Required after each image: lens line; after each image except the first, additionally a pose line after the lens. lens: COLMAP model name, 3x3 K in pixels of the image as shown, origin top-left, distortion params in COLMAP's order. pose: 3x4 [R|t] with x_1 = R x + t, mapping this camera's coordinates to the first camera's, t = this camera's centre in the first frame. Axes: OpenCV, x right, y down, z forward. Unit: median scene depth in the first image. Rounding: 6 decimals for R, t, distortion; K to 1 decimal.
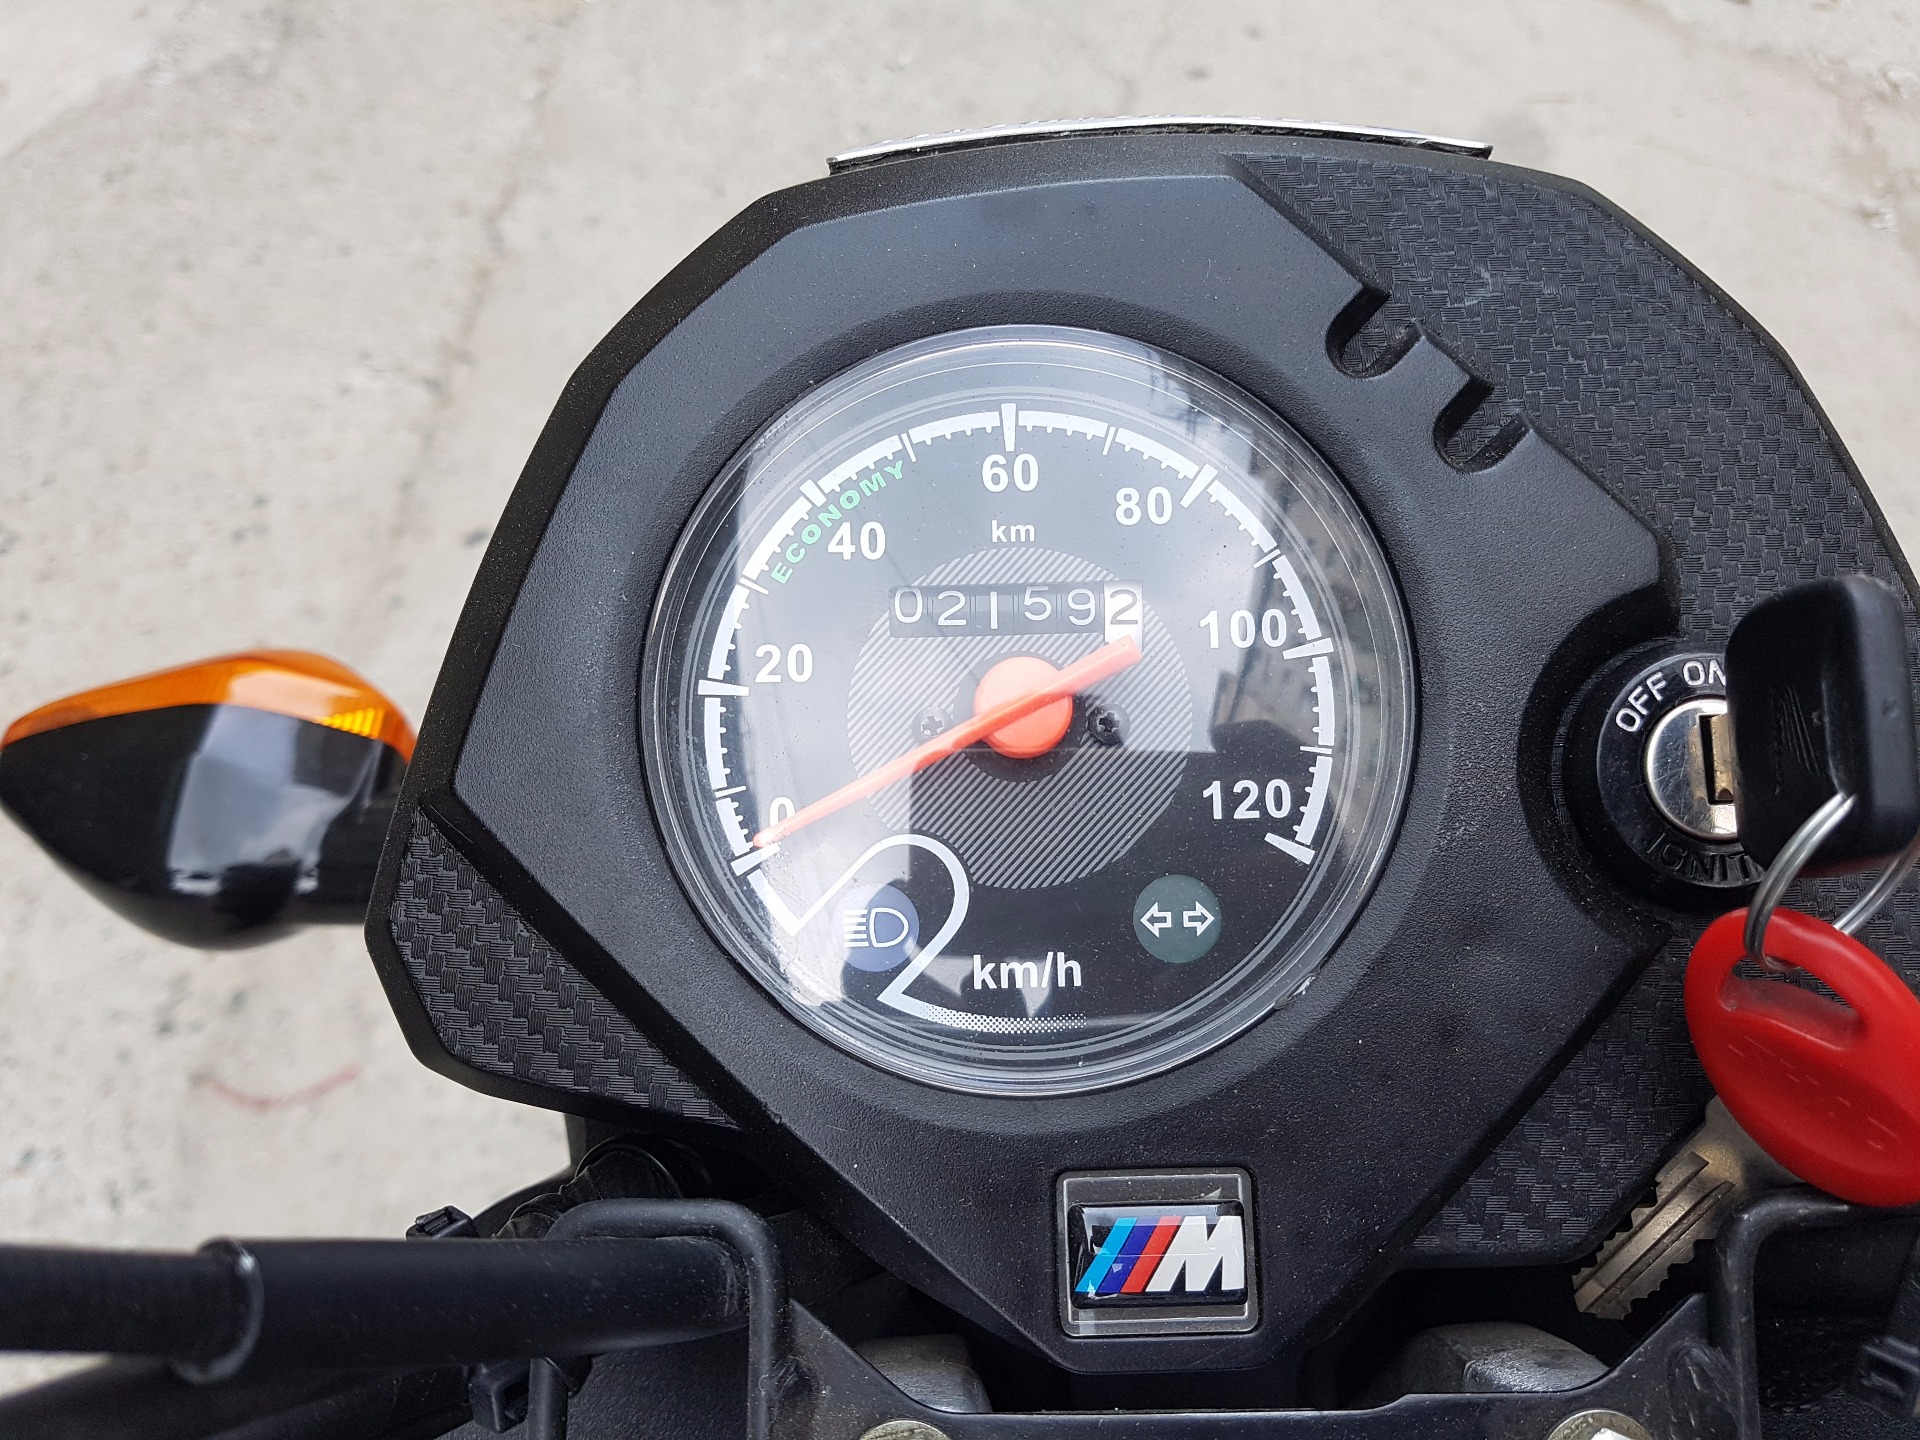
lens RADIAL K [[1543.7, 0, 991.3], [0, 1543.7, 723.6], [0, 0, 1]] dist [-0.023135, 0.020032]
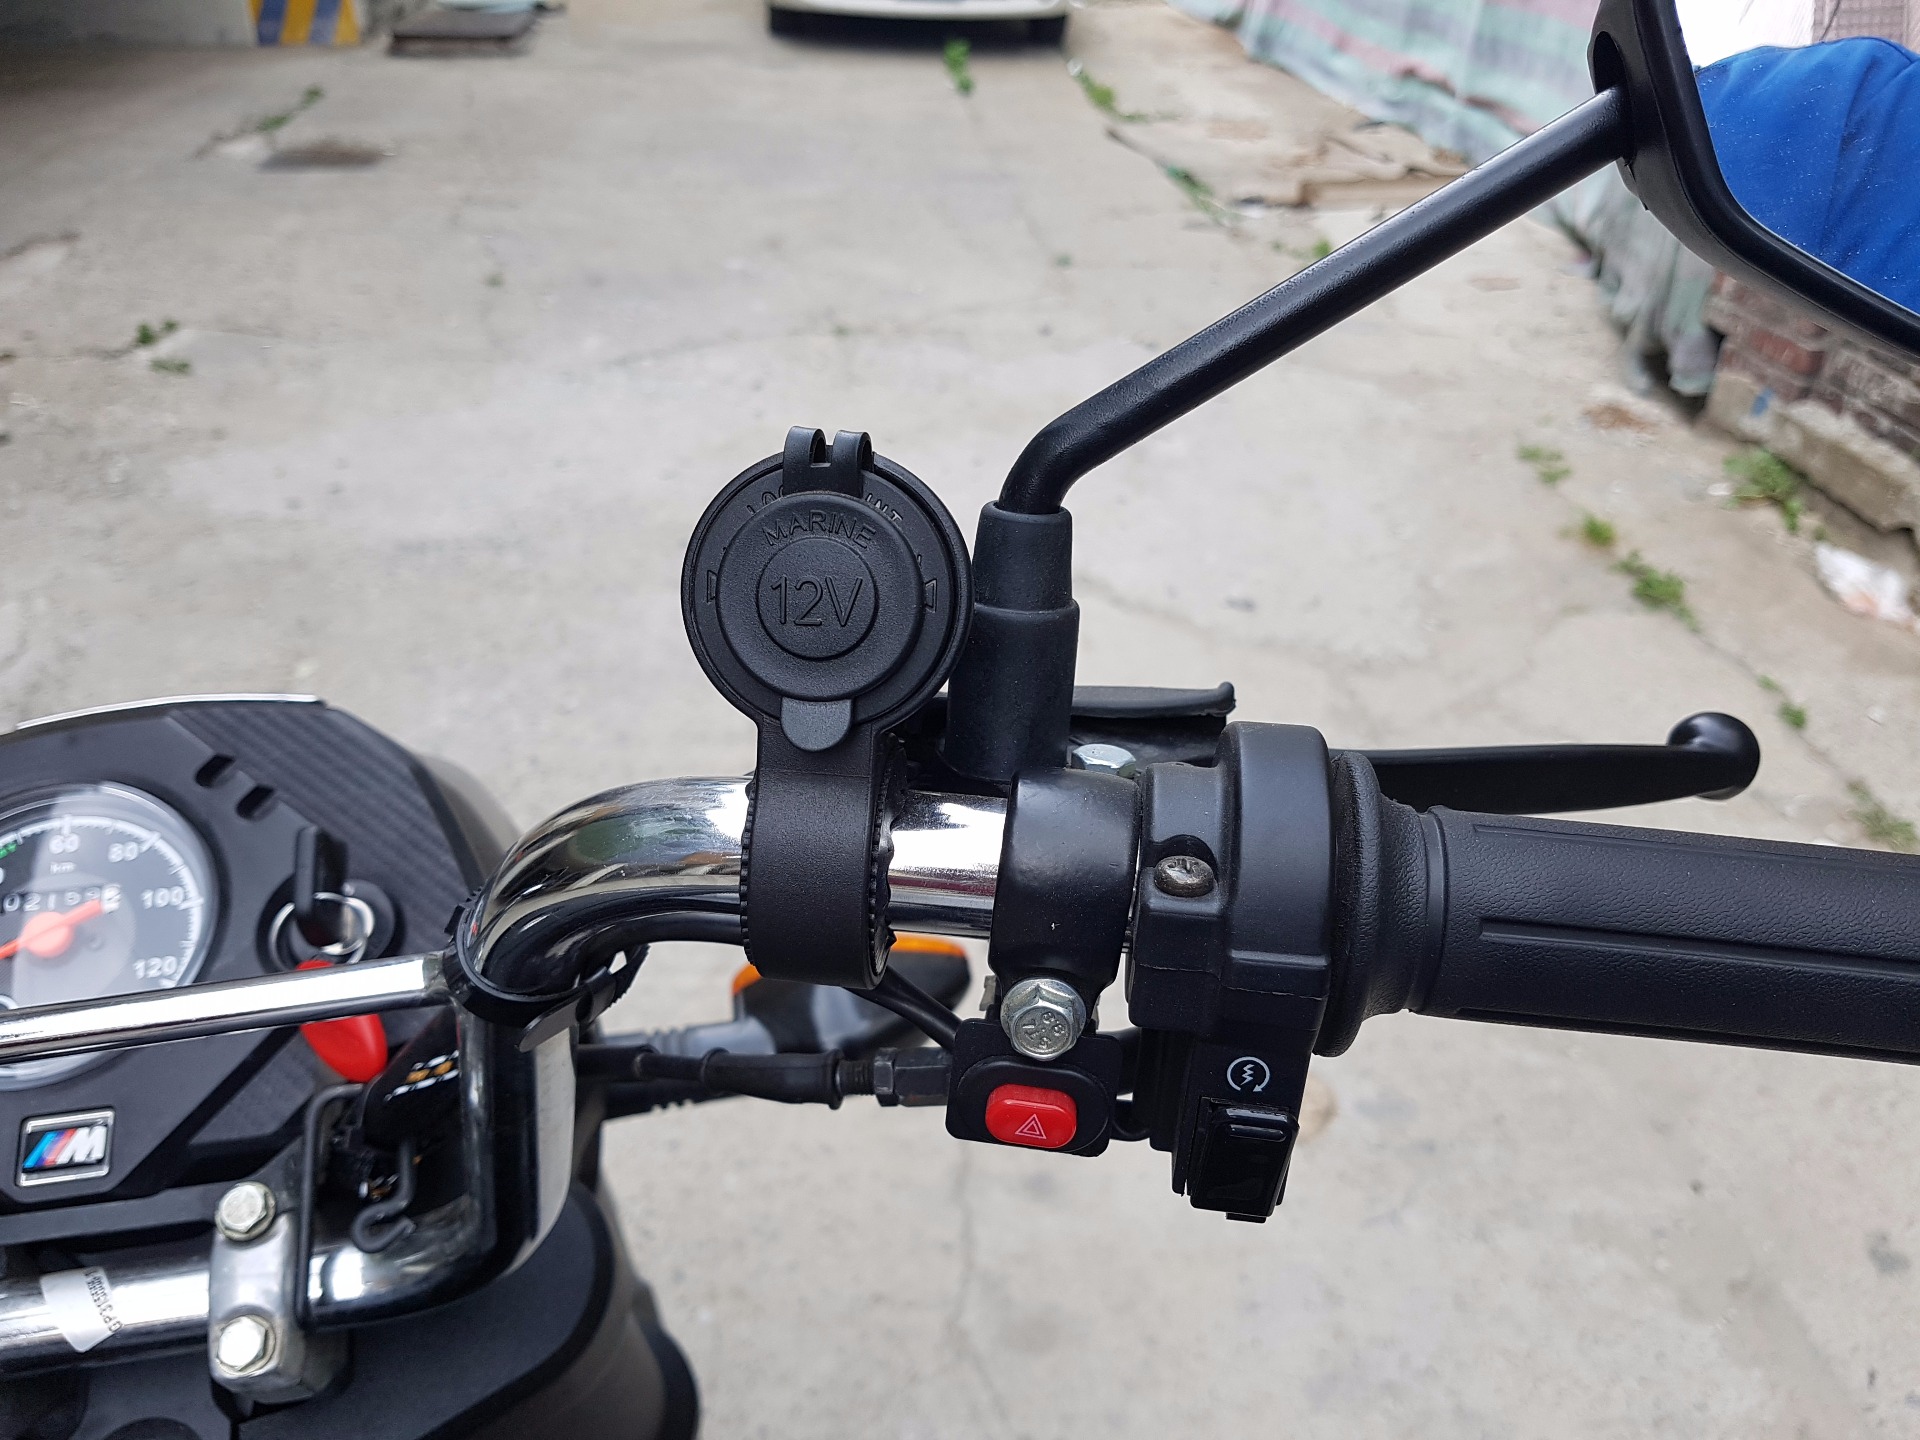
lens RADIAL K [[1543.7, 0, 991.3], [0, 1543.7, 723.6], [0, 0, 1]] dist [-0.023135, 0.020032]
pose [[0.986584, -0.081439, 0.141489, 1.093850], [0.128828, 0.920717, -0.368351, 0.713219], [-0.100273, 0.381637, 0.918857, -1.355994]]
